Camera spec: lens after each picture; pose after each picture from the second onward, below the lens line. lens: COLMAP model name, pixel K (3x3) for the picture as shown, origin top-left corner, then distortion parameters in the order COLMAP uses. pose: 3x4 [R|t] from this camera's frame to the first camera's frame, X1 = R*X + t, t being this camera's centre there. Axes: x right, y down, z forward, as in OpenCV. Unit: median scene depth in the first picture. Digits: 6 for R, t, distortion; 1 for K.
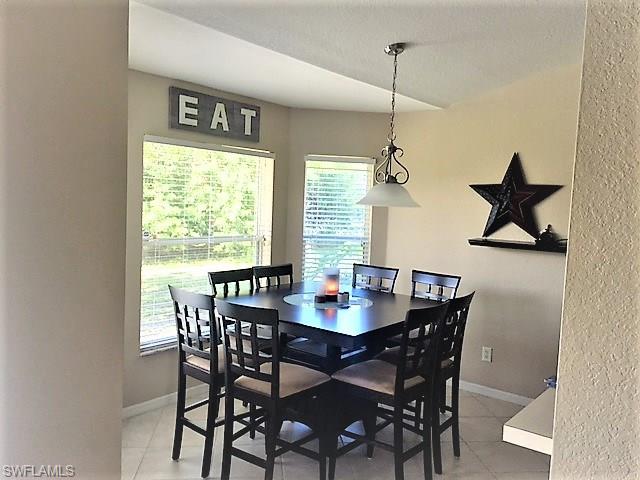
lens RADIAL K [[541.3, 0, 319.8], [0, 541.3, 241.0], [0, 0, 1]] dist [0.045754, 0.005118]
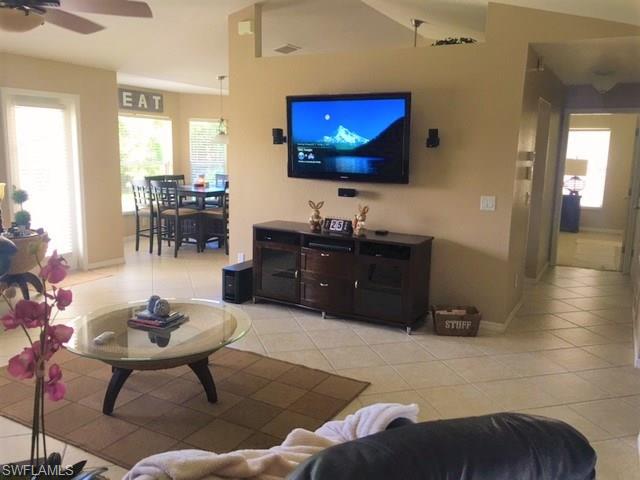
lens RADIAL K [[541.3, 0, 320.0], [0, 541.3, 237.7], [0, 0, 1]] dist [0.045754, 0.005118]
pose [[0.984981, -0.047184, 0.166089, 0.105906], [0.030920, 0.994589, 0.099182, 0.096793], [-0.169870, -0.092557, 0.981110, -1.157015]]
